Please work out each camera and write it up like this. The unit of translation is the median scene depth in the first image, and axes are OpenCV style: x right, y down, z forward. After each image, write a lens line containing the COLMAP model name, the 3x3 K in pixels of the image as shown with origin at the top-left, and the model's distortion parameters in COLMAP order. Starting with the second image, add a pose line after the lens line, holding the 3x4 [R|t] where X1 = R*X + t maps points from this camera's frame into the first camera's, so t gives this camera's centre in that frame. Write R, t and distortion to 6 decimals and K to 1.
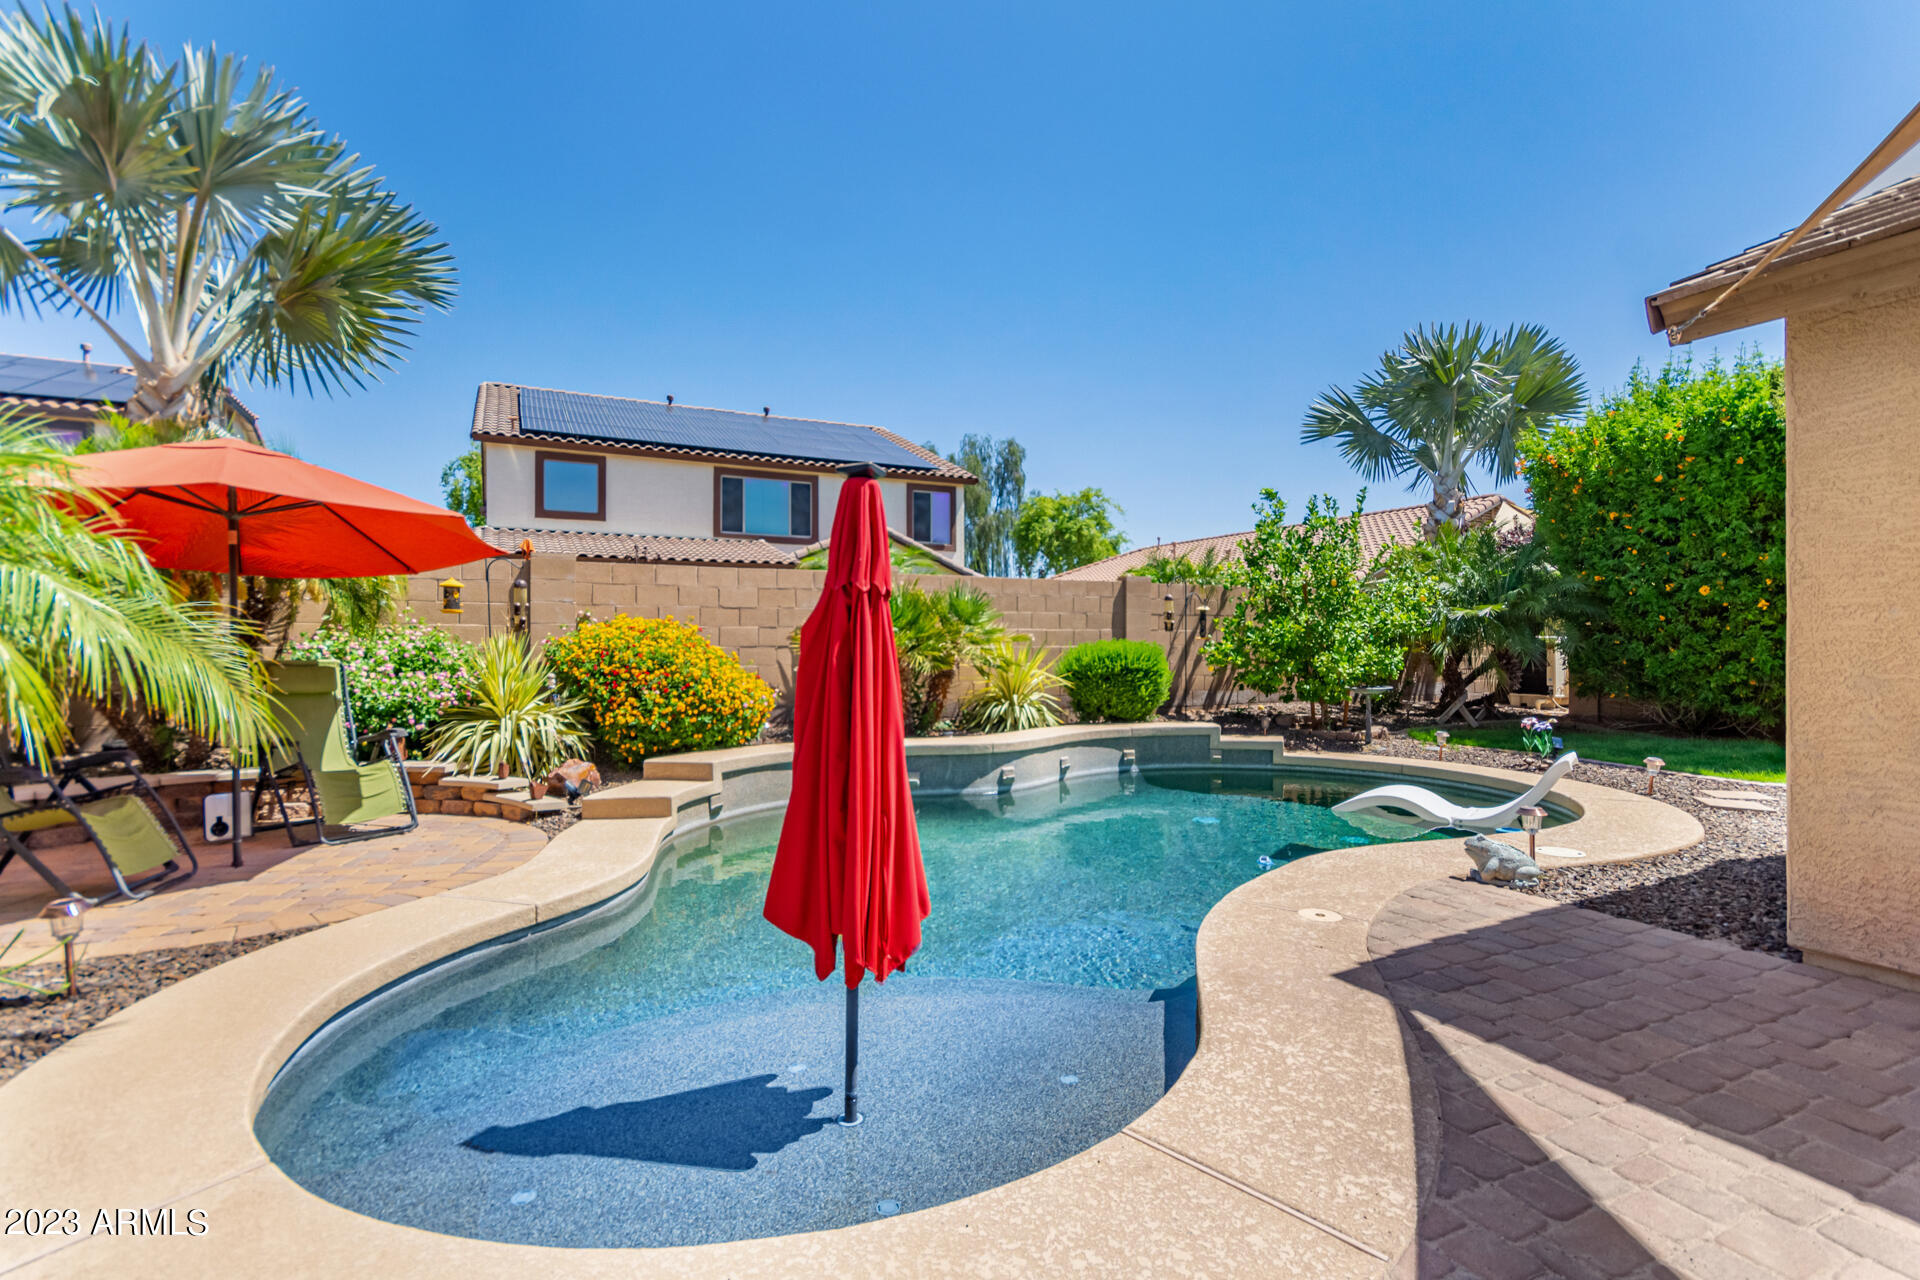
lens RADIAL K [[907.2, 0, 960.9], [0, 907.2, 645.9], [0, 0, 1]] dist [0.002403, 0.000353]
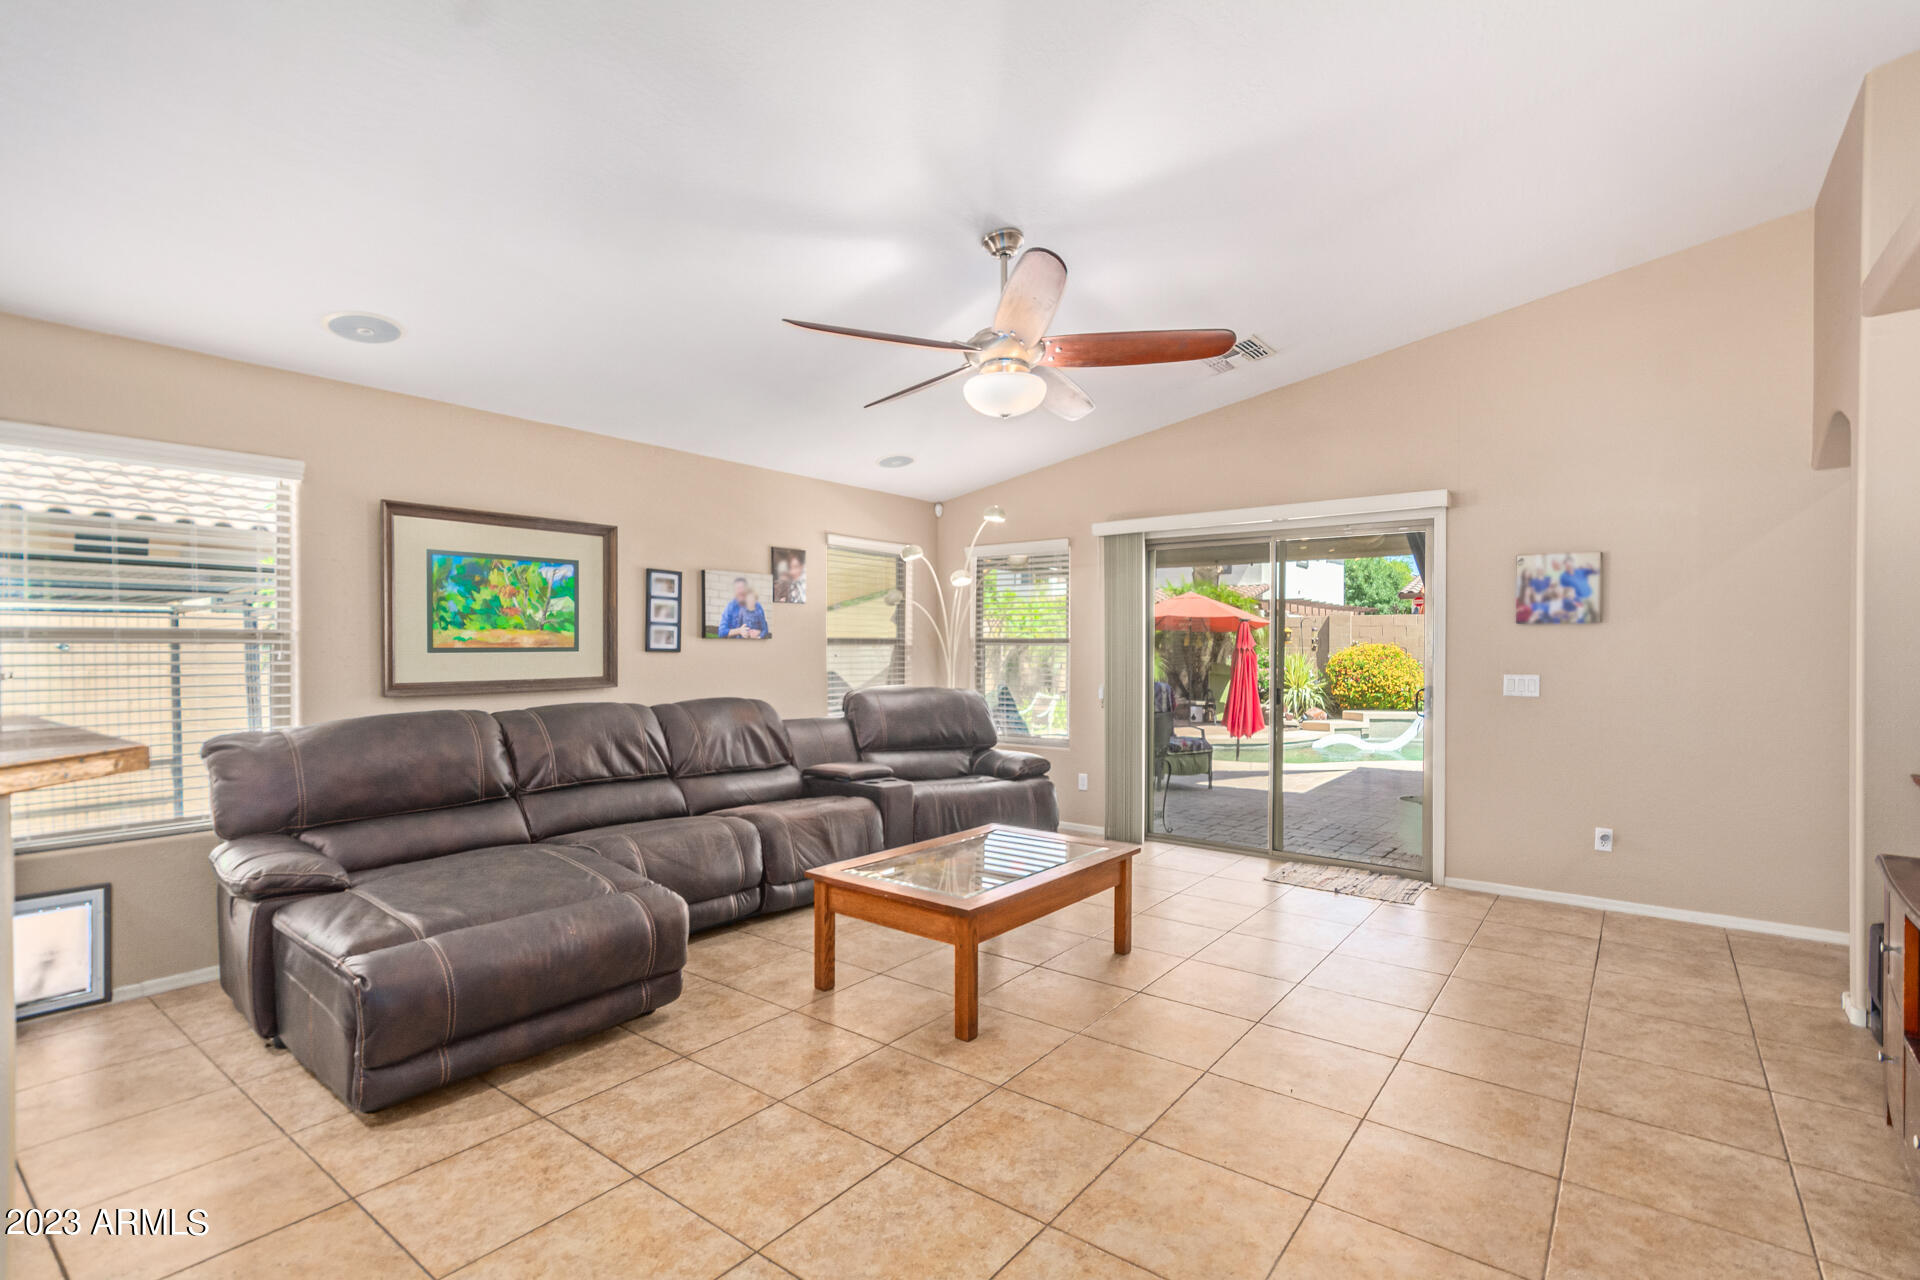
lens RADIAL K [[895.8, 0, 958.2], [0, 895.8, 663.9], [0, 0, 1]] dist [0.001269, 0.000530]
pose [[0.428936, 0.016144, -0.903191, 1.137780], [-0.002095, 0.999855, 0.016877, -0.021306], [0.903332, -0.005347, 0.428908, -0.725731]]
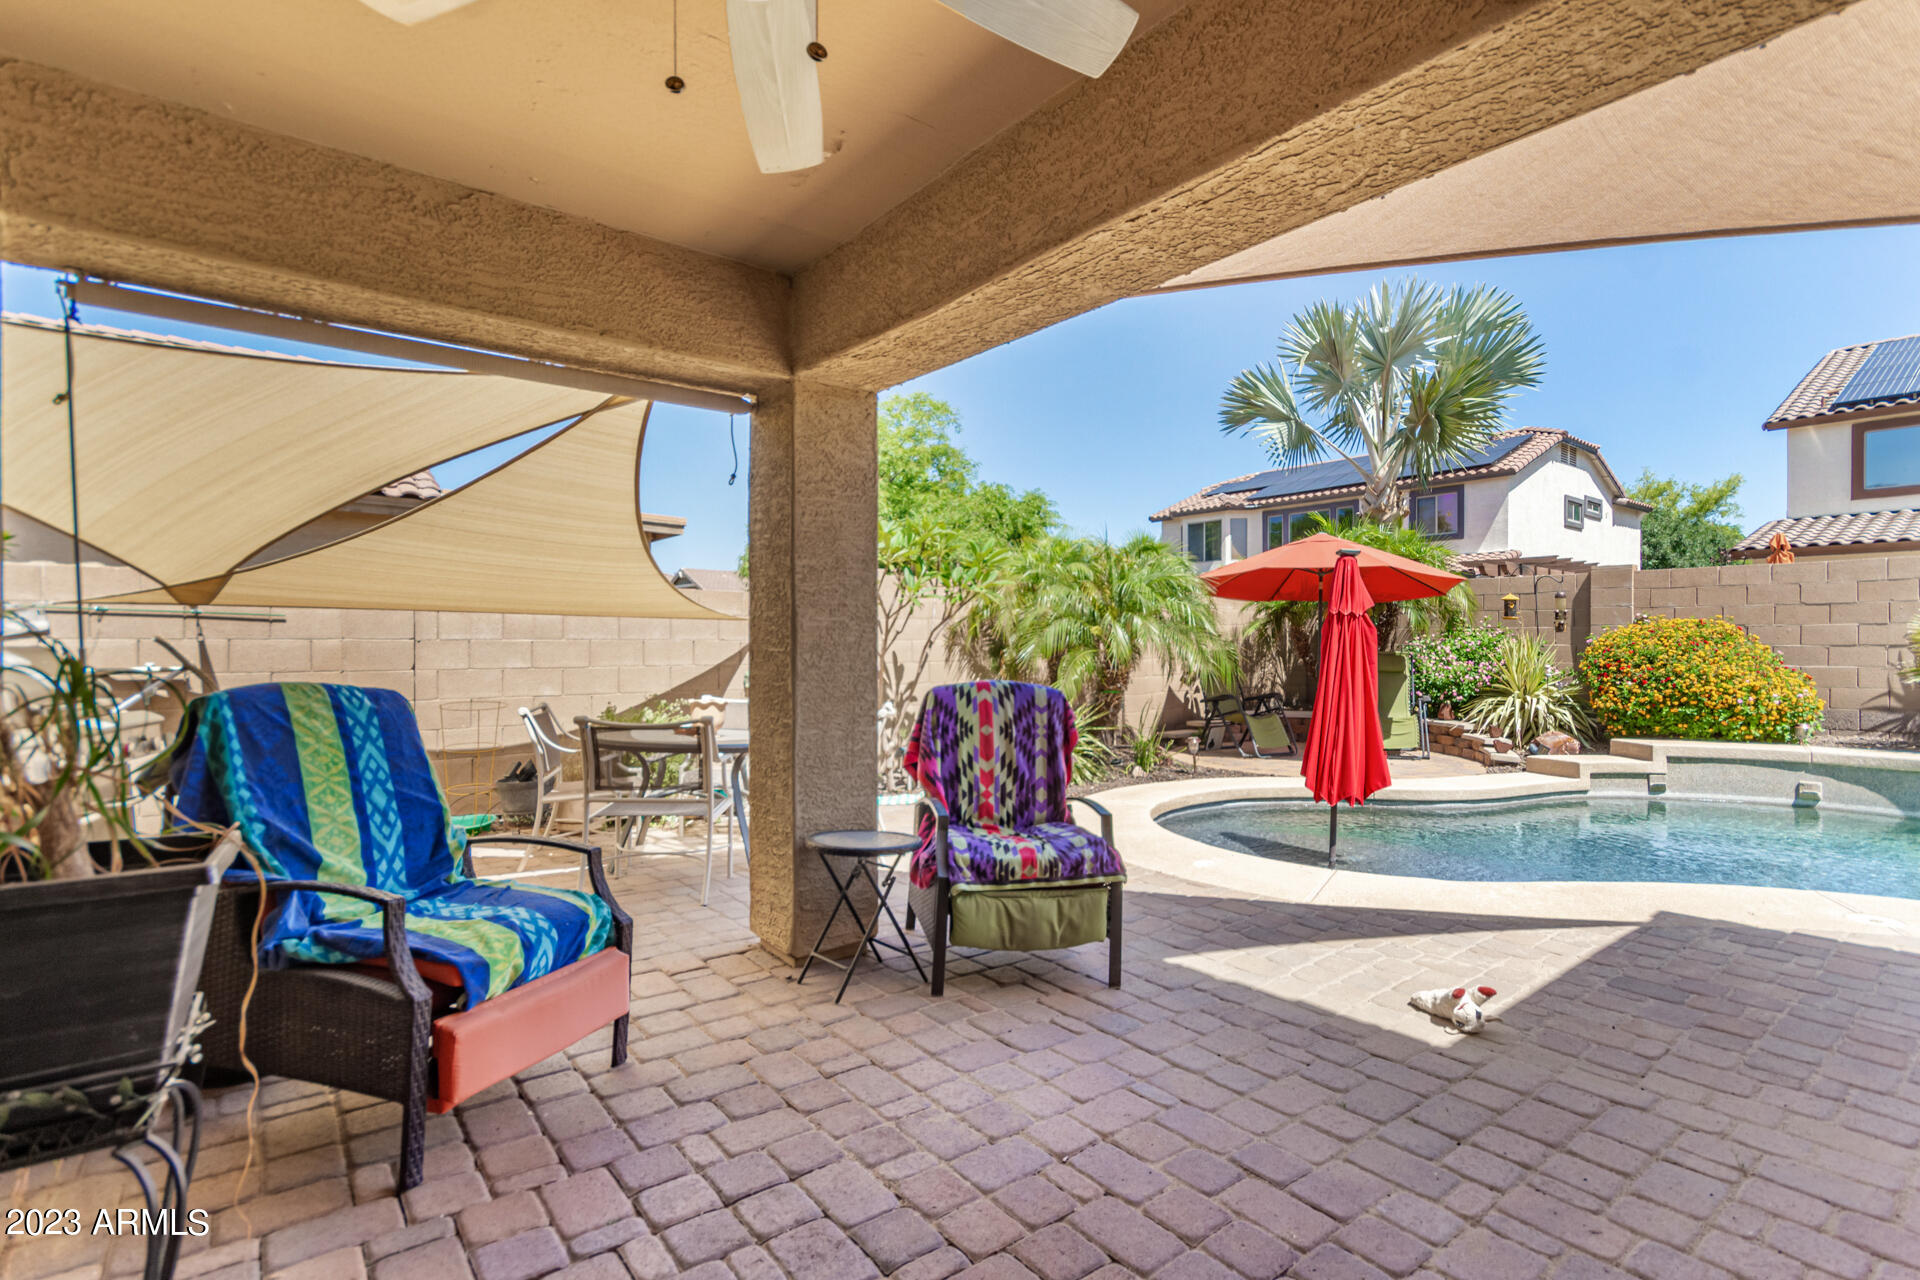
lens RADIAL K [[907.2, 0, 960.9], [0, 907.2, 645.9], [0, 0, 1]] dist [0.002403, 0.000353]
pose [[0.199433, 0.004220, -0.979902, 0.616268], [-0.003286, 0.999988, 0.003638, 0.001640], [0.979906, 0.002495, 0.199445, -0.076785]]
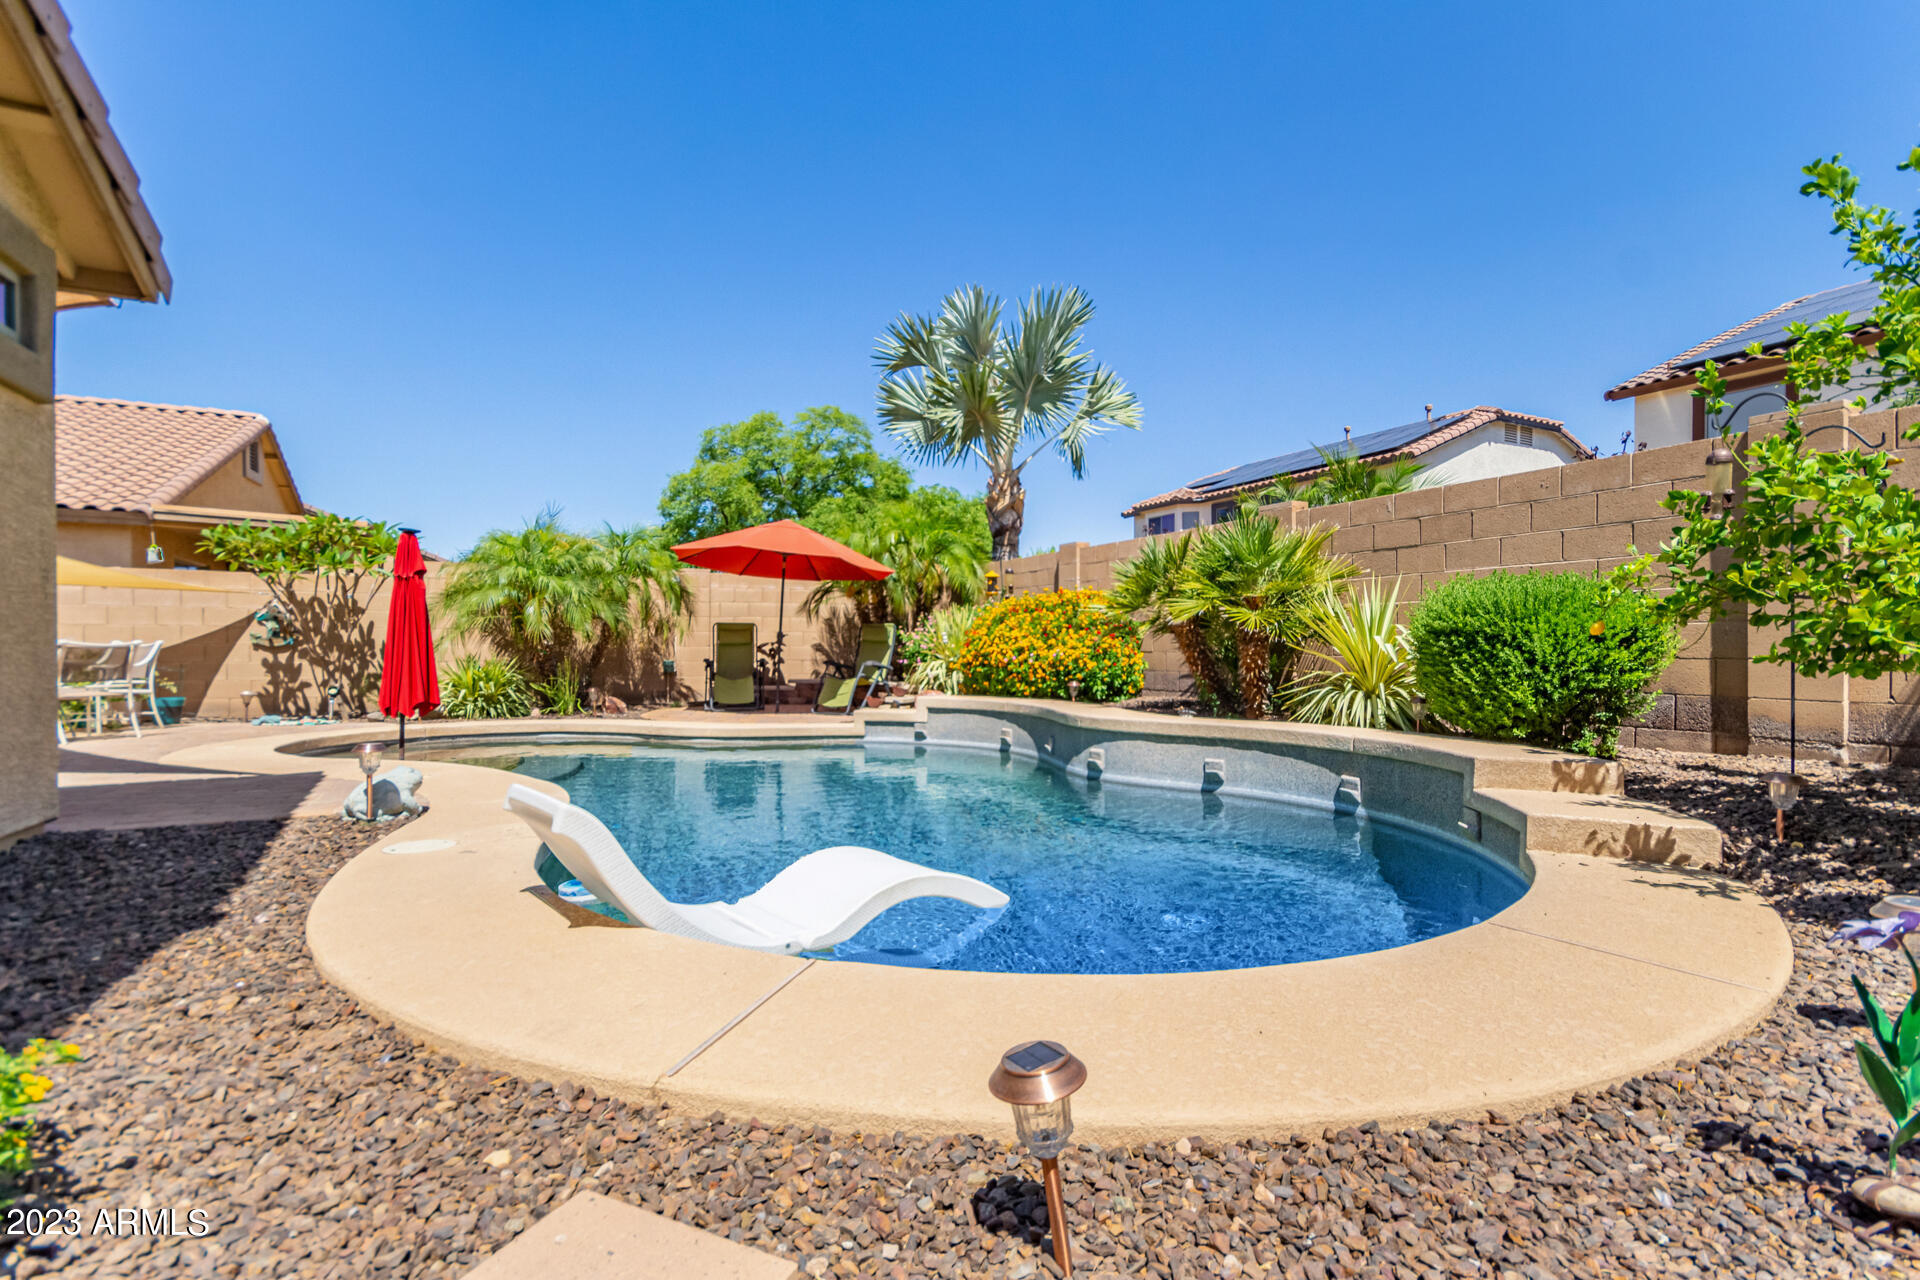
lens RADIAL K [[907.2, 0, 960.9], [0, 907.2, 645.9], [0, 0, 1]] dist [0.002403, 0.000353]
pose [[-0.017168, -0.000521, -0.999852, 0.940486], [-0.009747, 0.999952, -0.000354, 0.049936], [0.999805, 0.009739, -0.017173, 0.991960]]
